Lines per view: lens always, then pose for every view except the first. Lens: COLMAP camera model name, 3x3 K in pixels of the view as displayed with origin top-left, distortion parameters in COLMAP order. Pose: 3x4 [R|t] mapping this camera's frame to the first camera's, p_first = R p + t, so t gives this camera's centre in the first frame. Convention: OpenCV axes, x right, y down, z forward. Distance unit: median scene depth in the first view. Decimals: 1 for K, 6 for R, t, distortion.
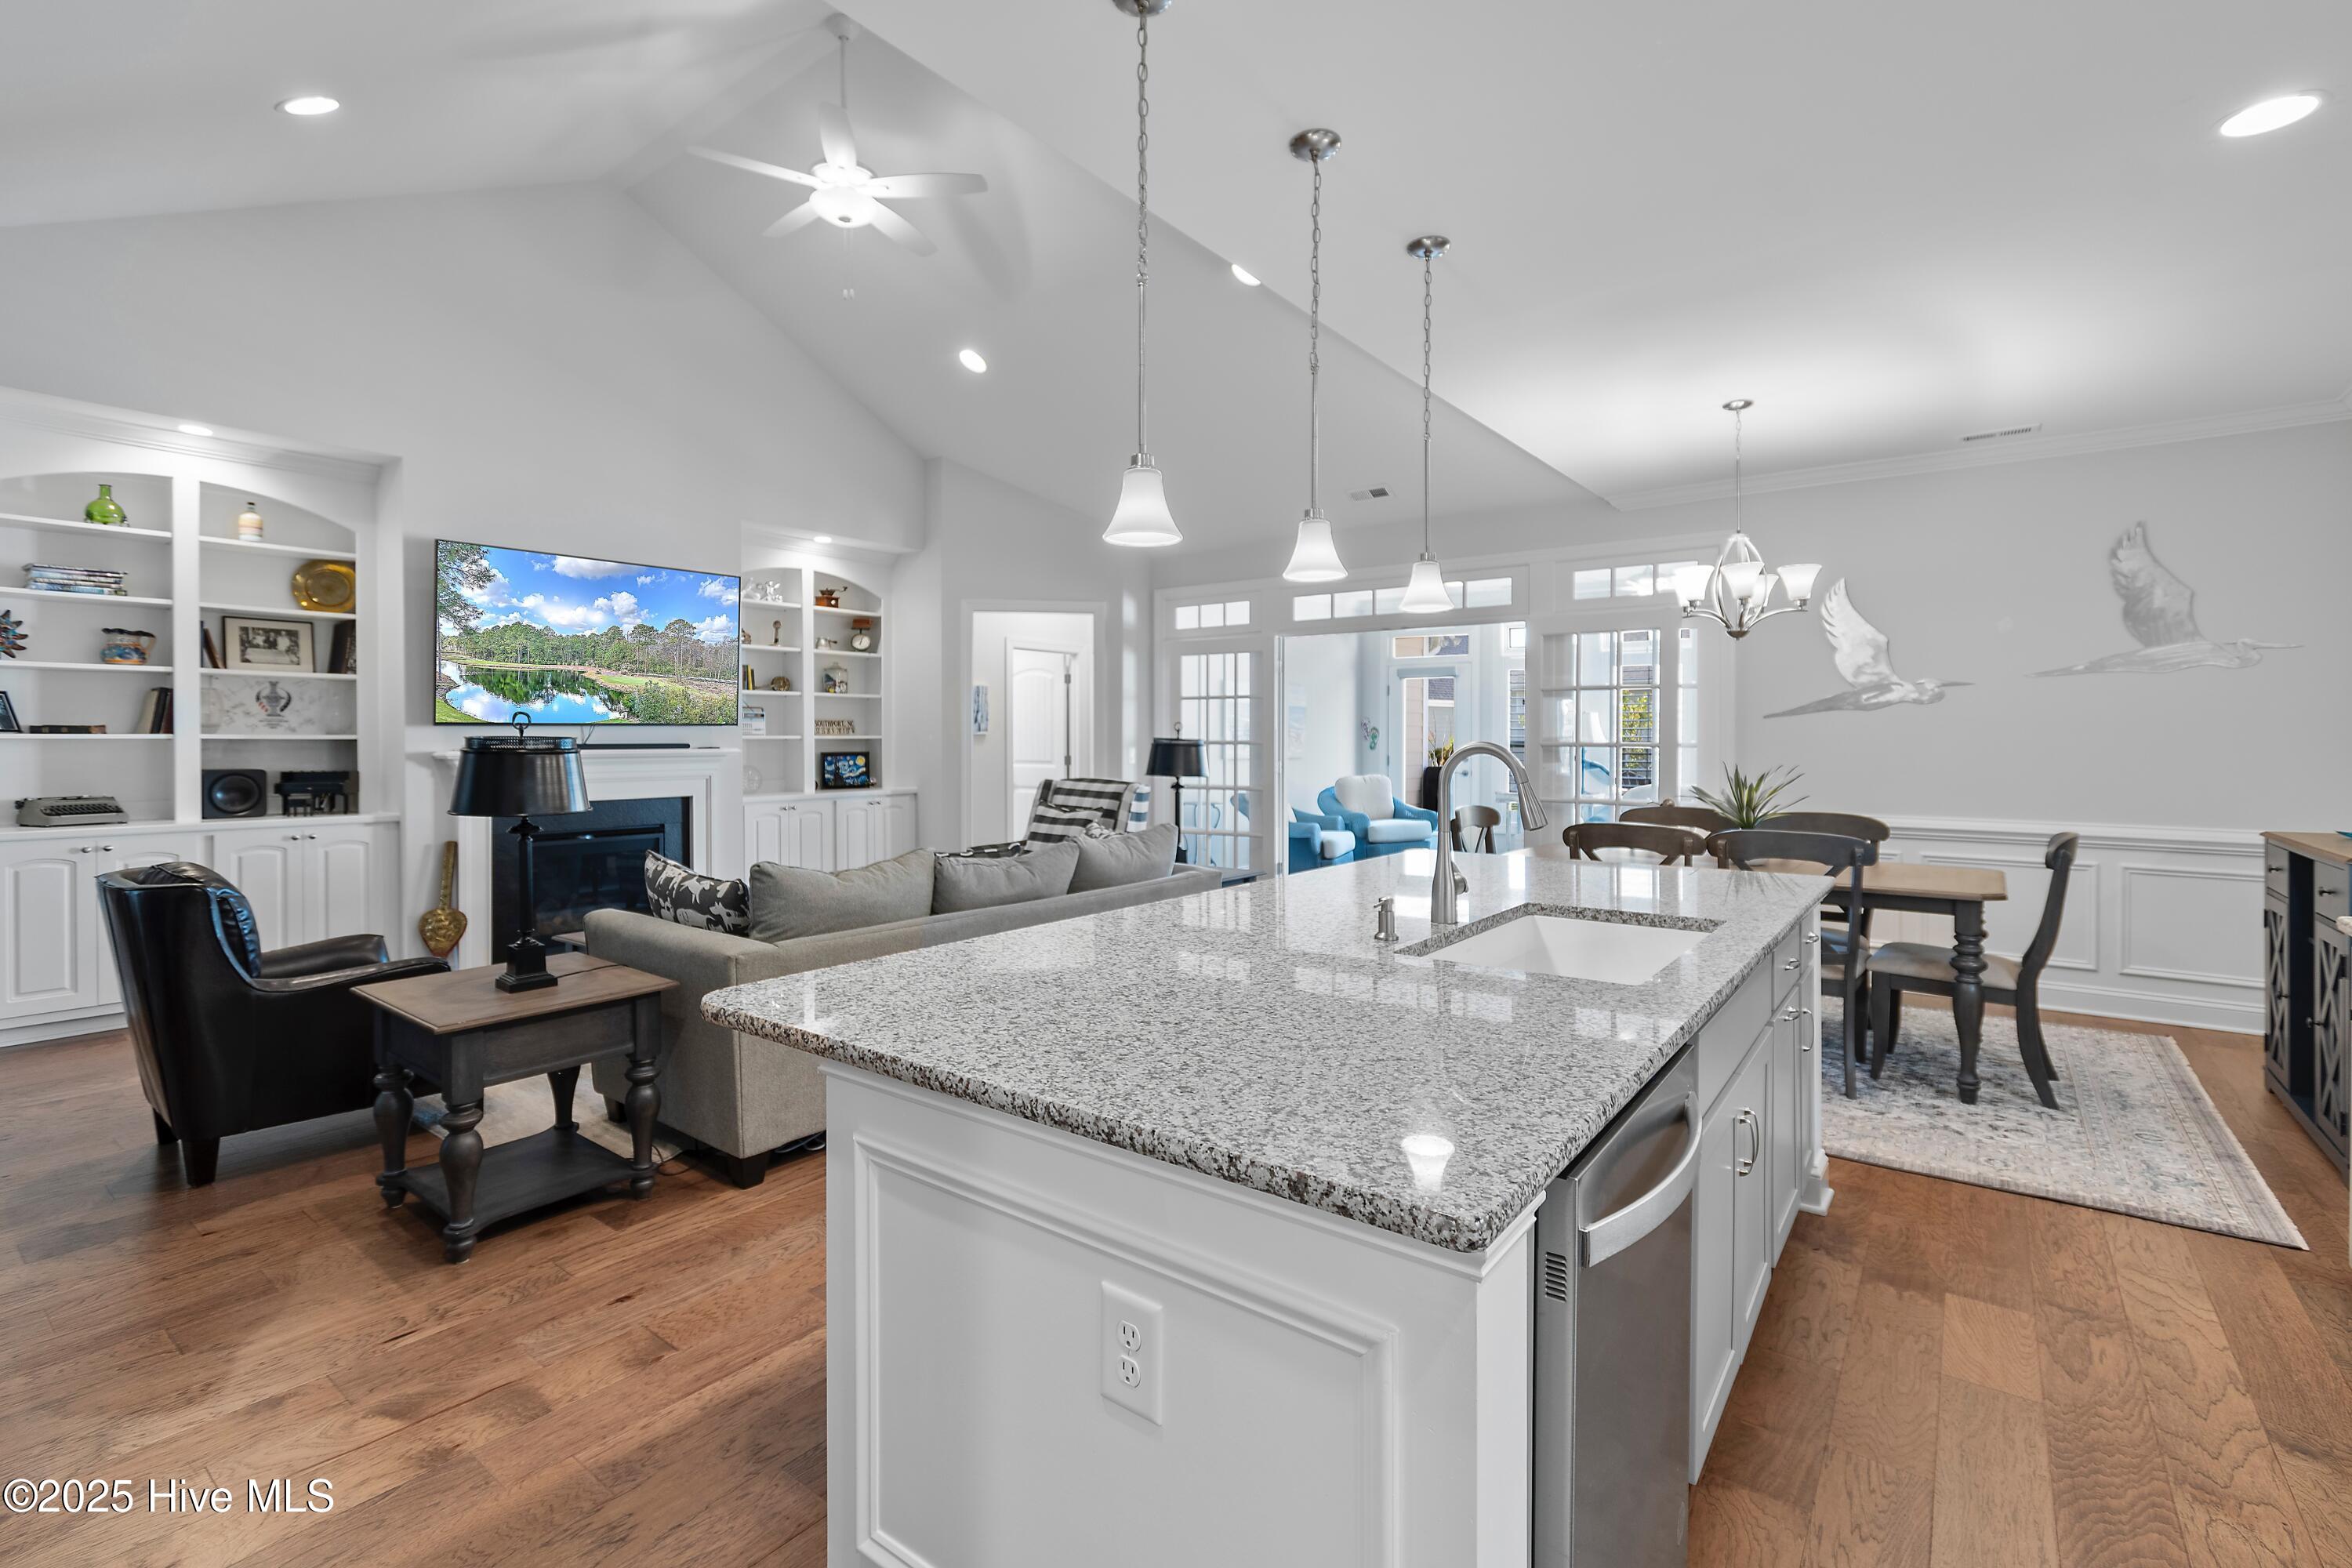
lens RADIAL K [[1053.5, 0, 1177.0], [0, 1053.5, 750.1], [0, 0, 1]] dist [0.003522, -0.001008]
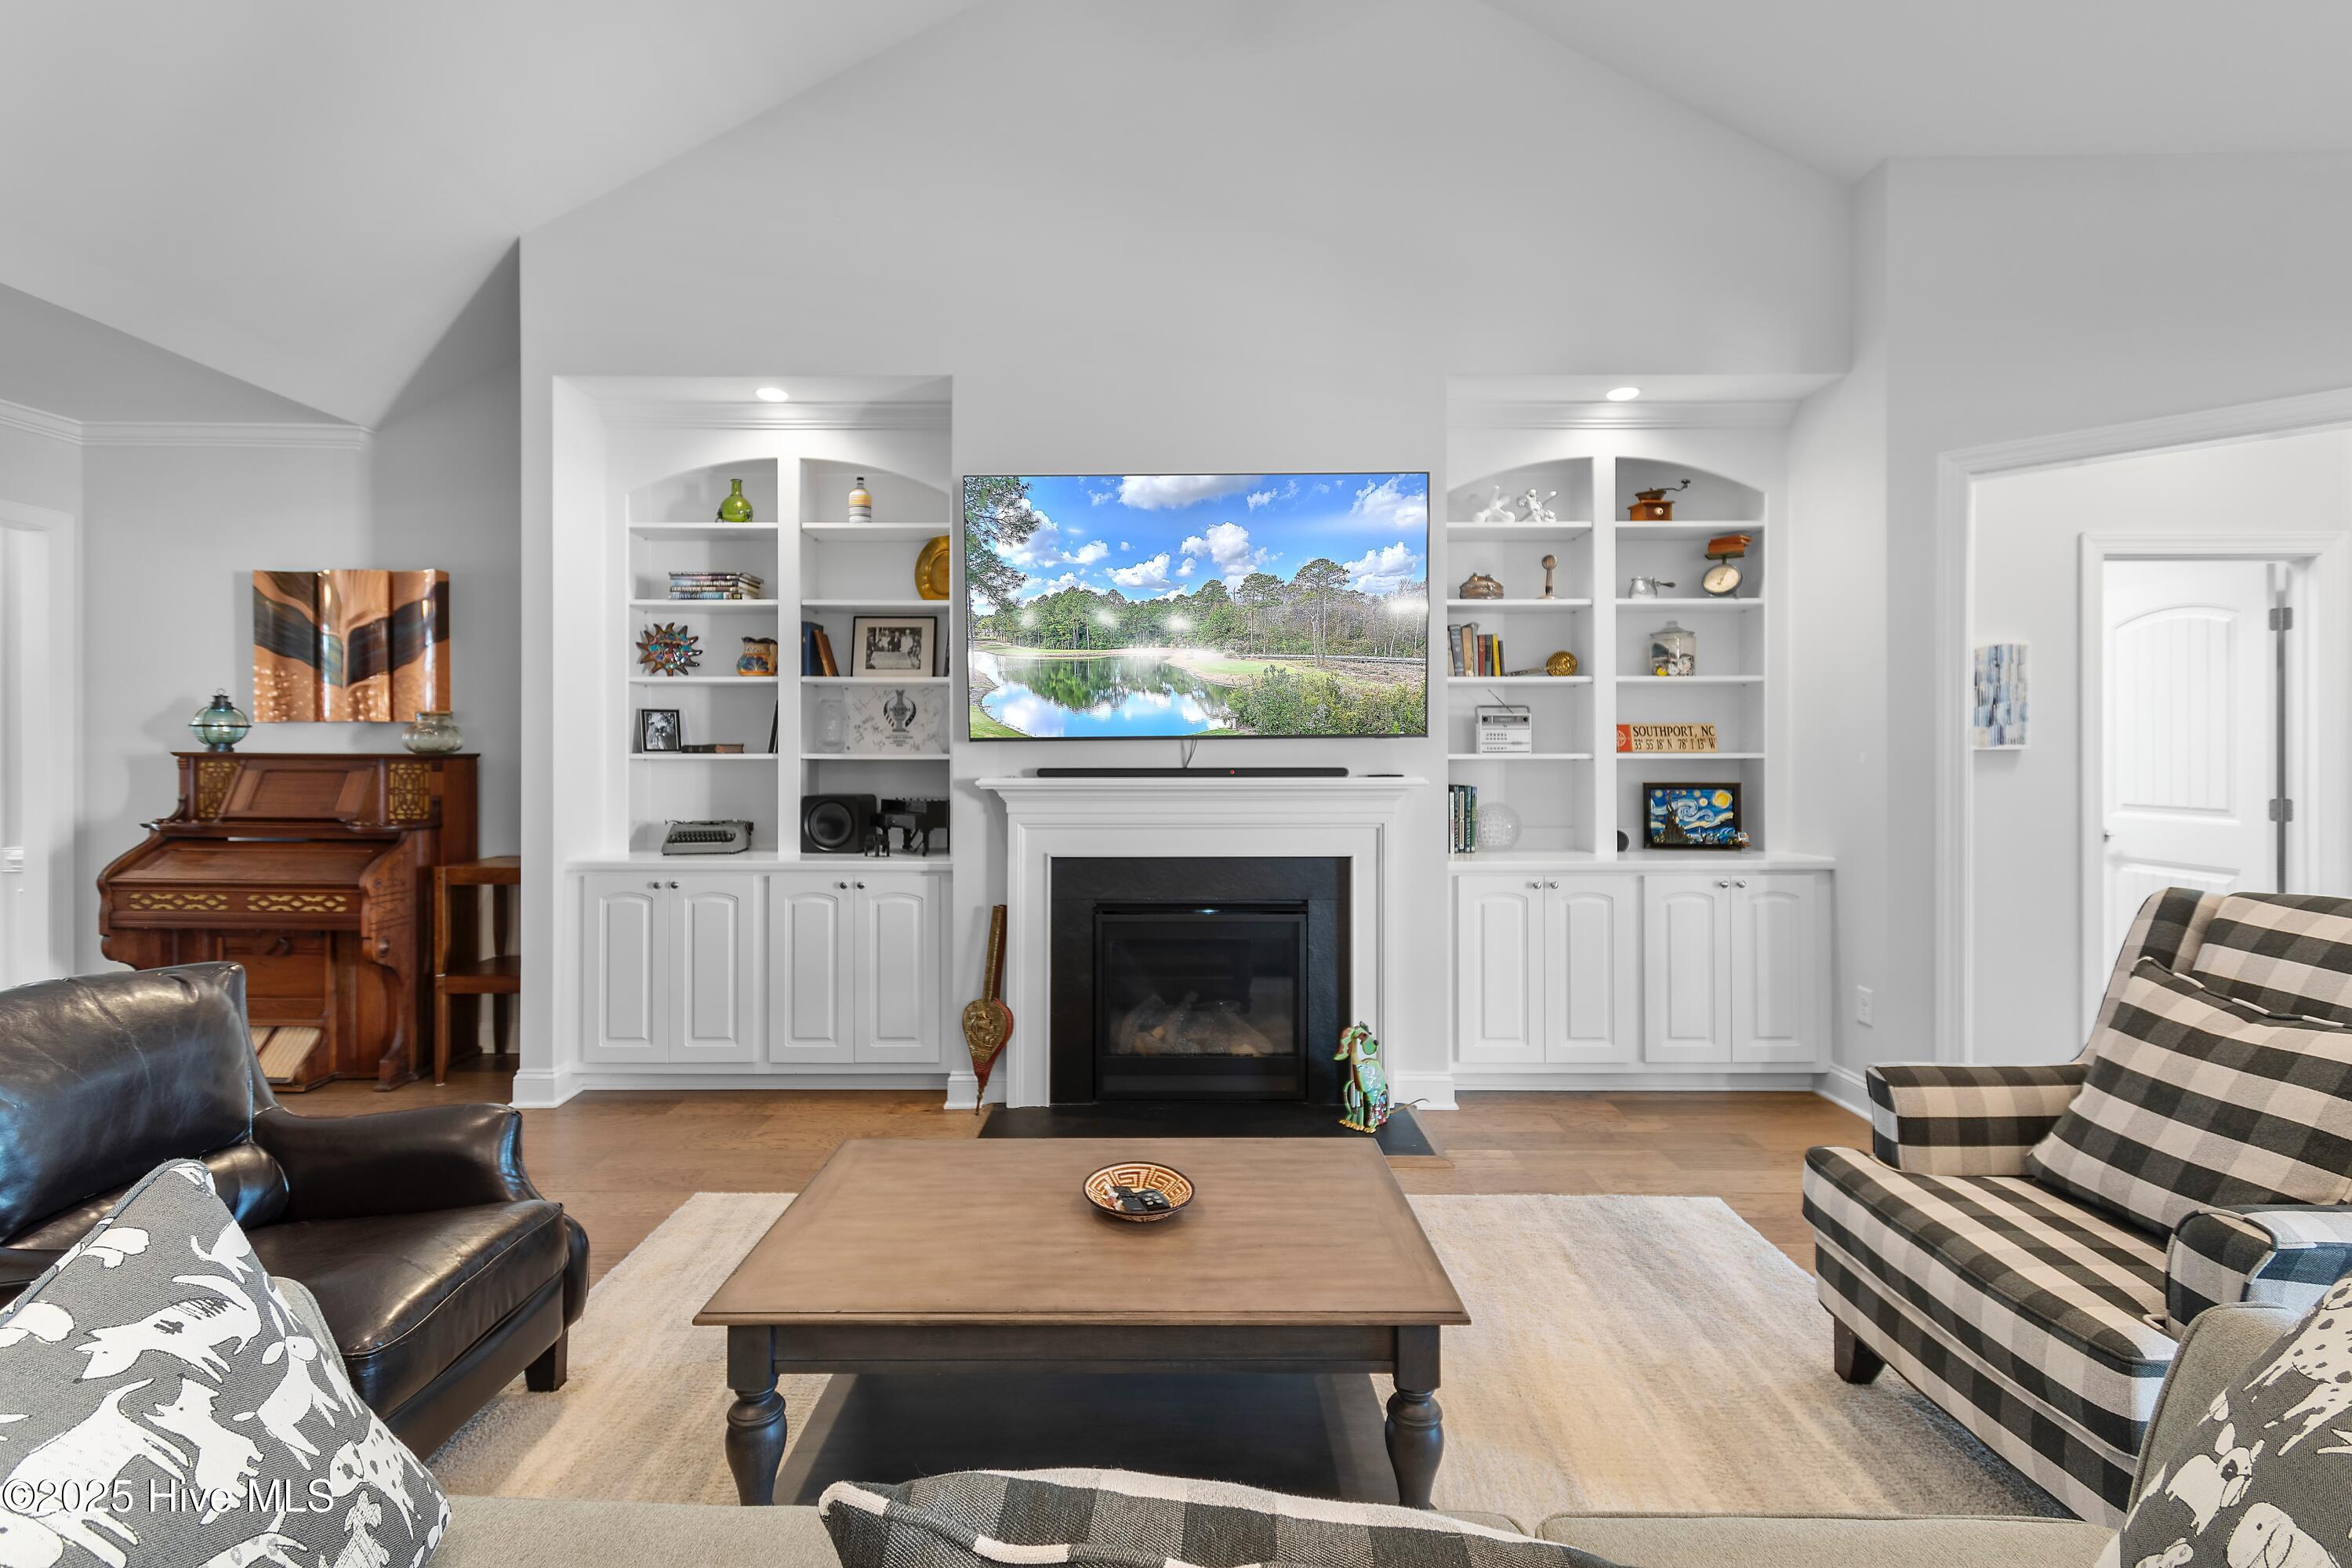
lens RADIAL K [[1046.8, 0, 1169.3], [0, 1046.8, 750.7], [0, 0, 1]] dist [0.003261, -0.000391]
pose [[0.602779, 0.000945, -0.797907, -0.056090], [-0.008363, 0.999952, -0.005134, -0.013104], [0.797864, 0.009767, 0.602758, 0.605000]]
